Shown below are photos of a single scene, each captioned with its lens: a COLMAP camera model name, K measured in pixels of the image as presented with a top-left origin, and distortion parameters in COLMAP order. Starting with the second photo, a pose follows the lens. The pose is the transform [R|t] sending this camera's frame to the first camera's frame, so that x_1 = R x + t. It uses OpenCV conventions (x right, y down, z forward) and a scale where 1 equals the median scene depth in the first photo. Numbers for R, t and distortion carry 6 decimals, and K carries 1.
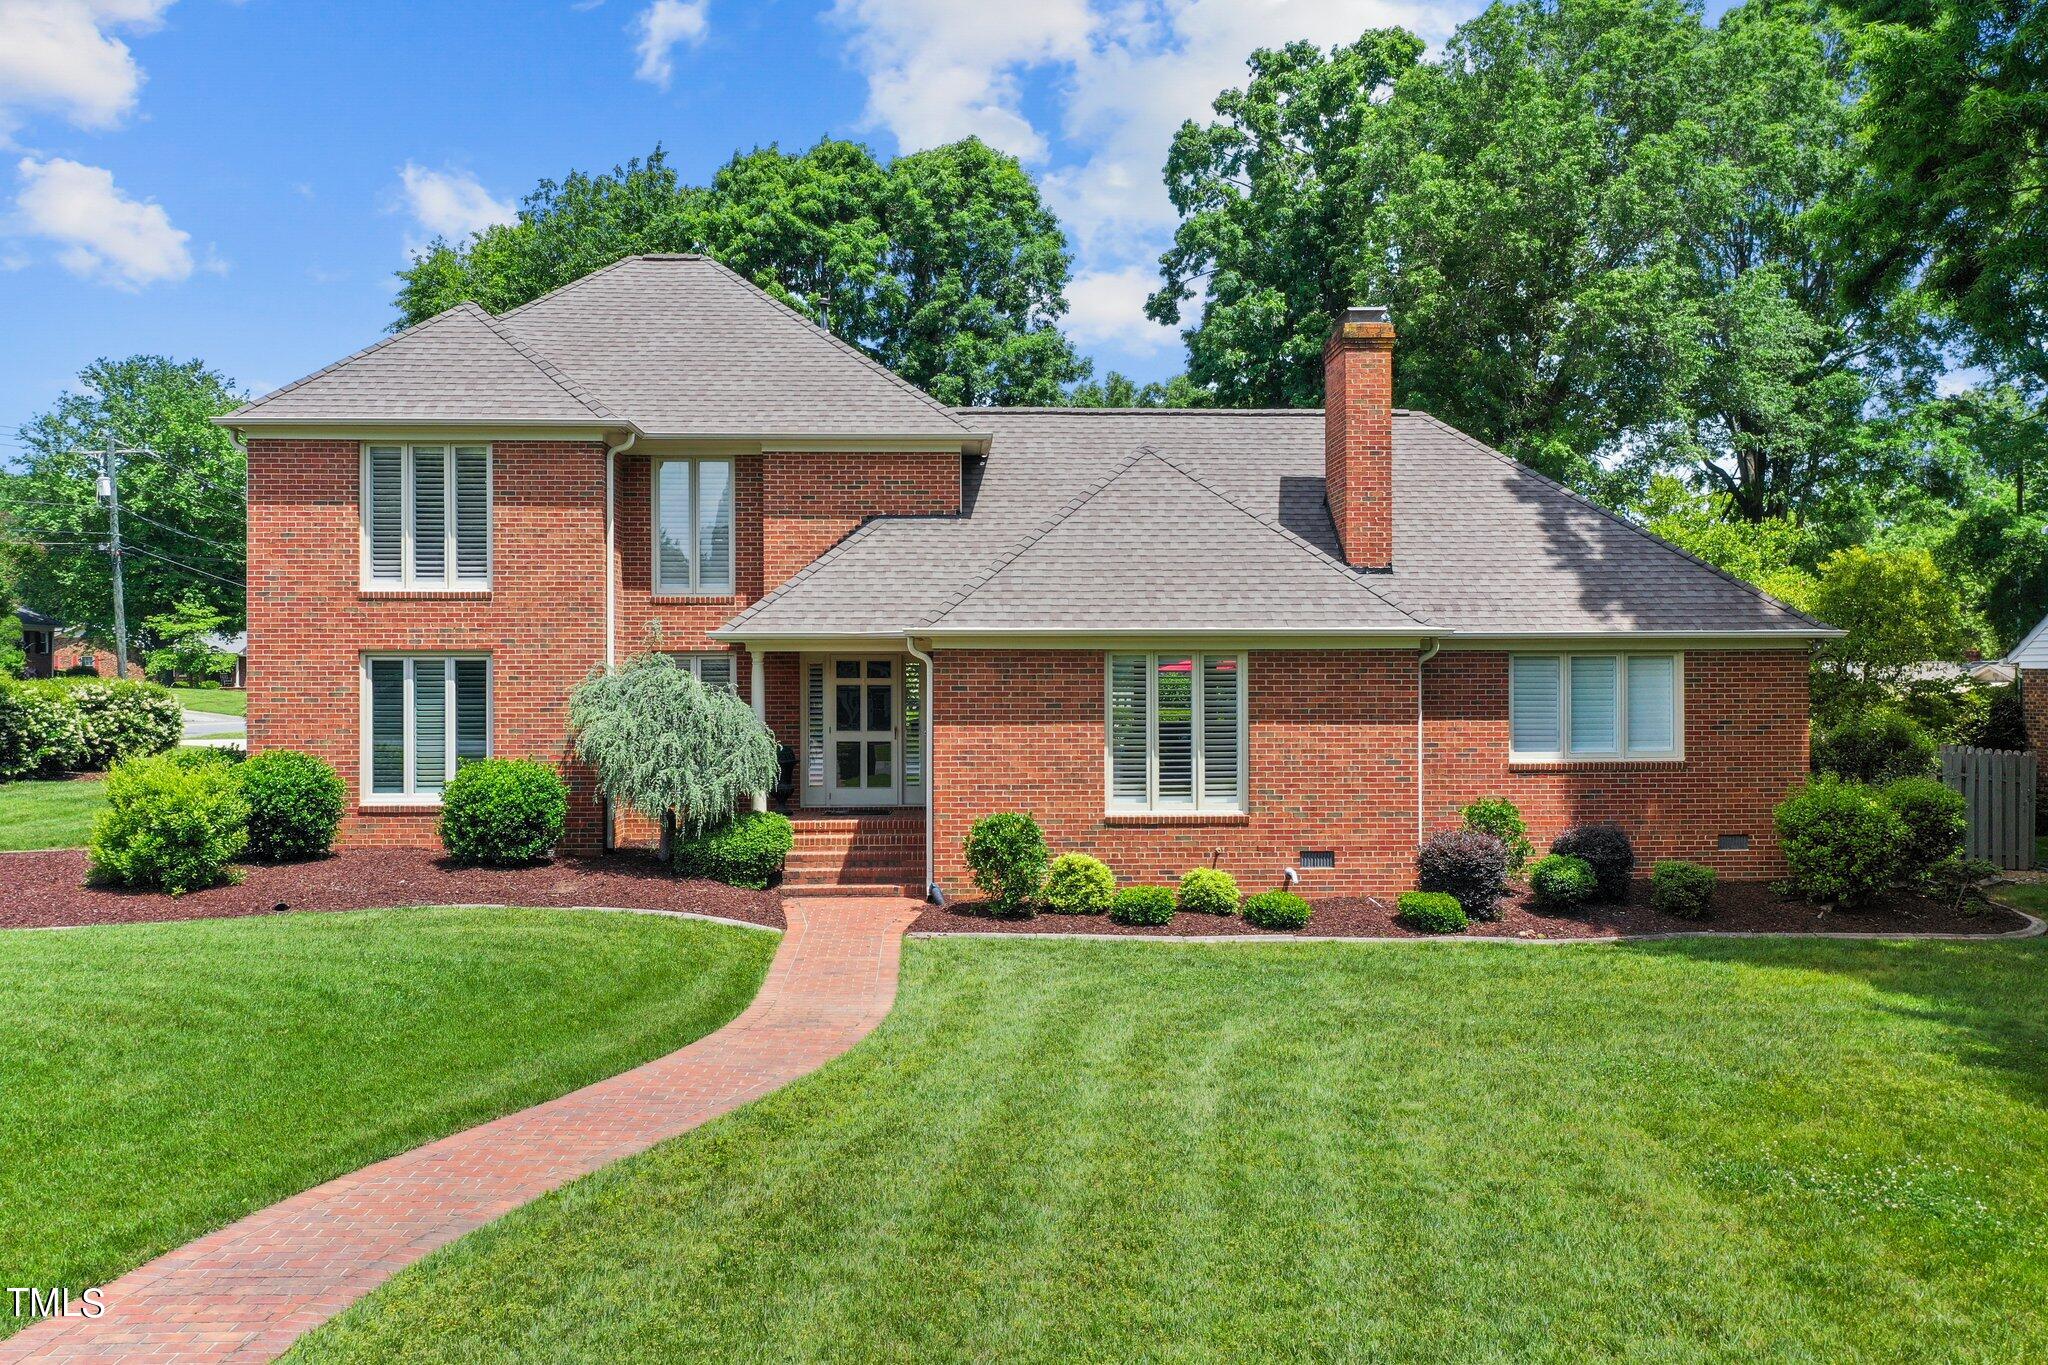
lens RADIAL K [[1621.7, 0, 1023.2], [0, 1621.7, 674.4], [0, 0, 1]] dist [-0.003594, -0.002809]
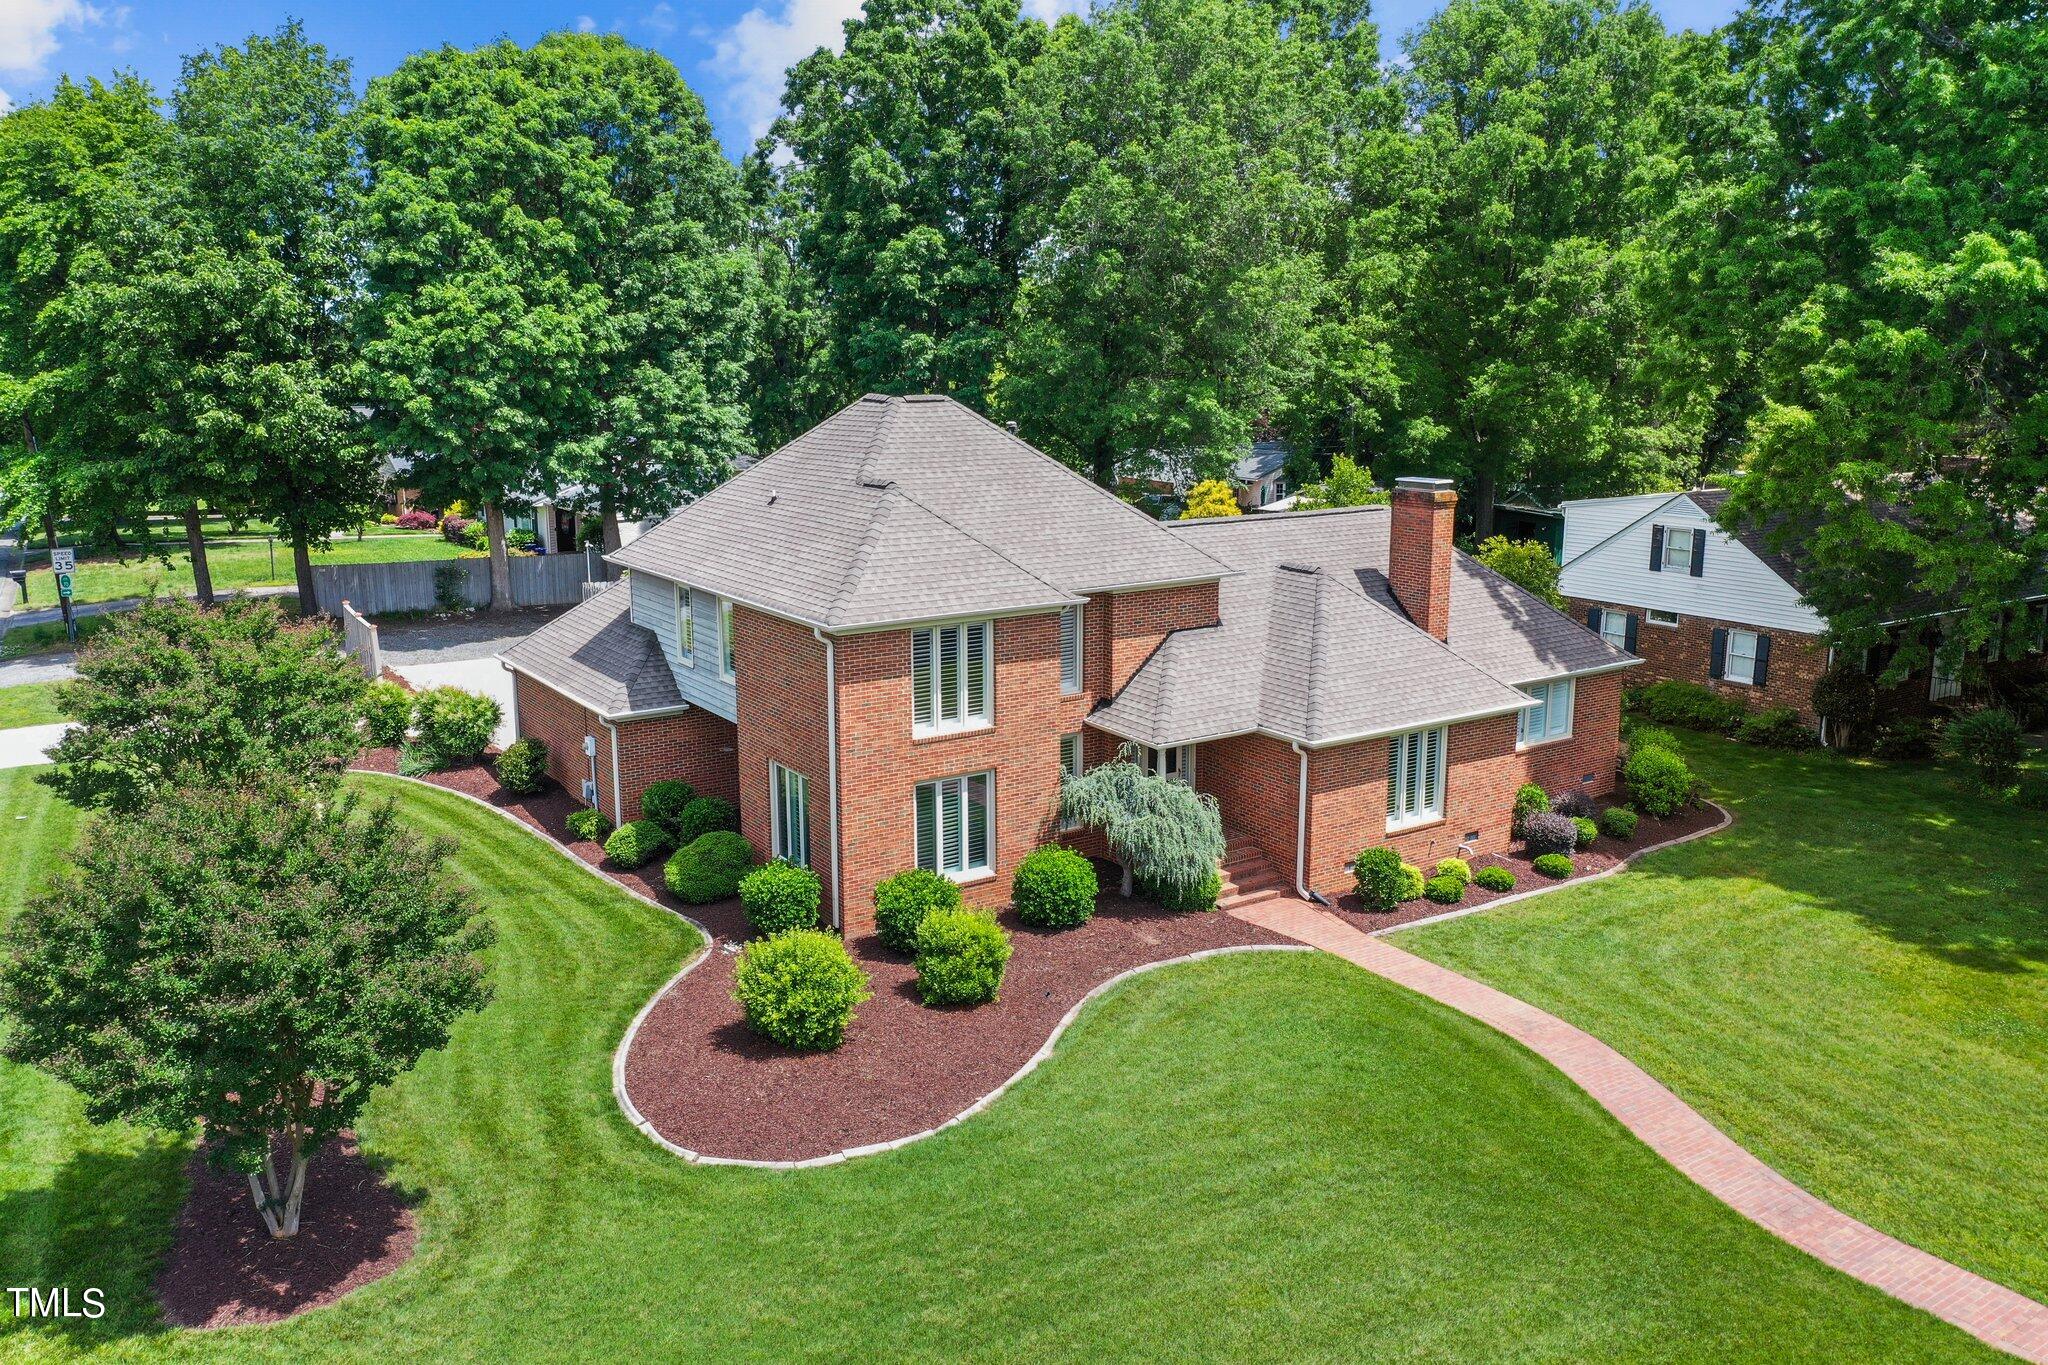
lens RADIAL K [[1623.5, 0, 1030.4], [0, 1623.5, 685.9], [0, 0, 1]] dist [0.006492, -0.010593]
pose [[0.849124, -0.108212, 0.516991, -1.007528], [-0.002272, 0.978032, 0.208445, -0.370763], [-0.528189, -0.178170, 0.830224, -0.152923]]
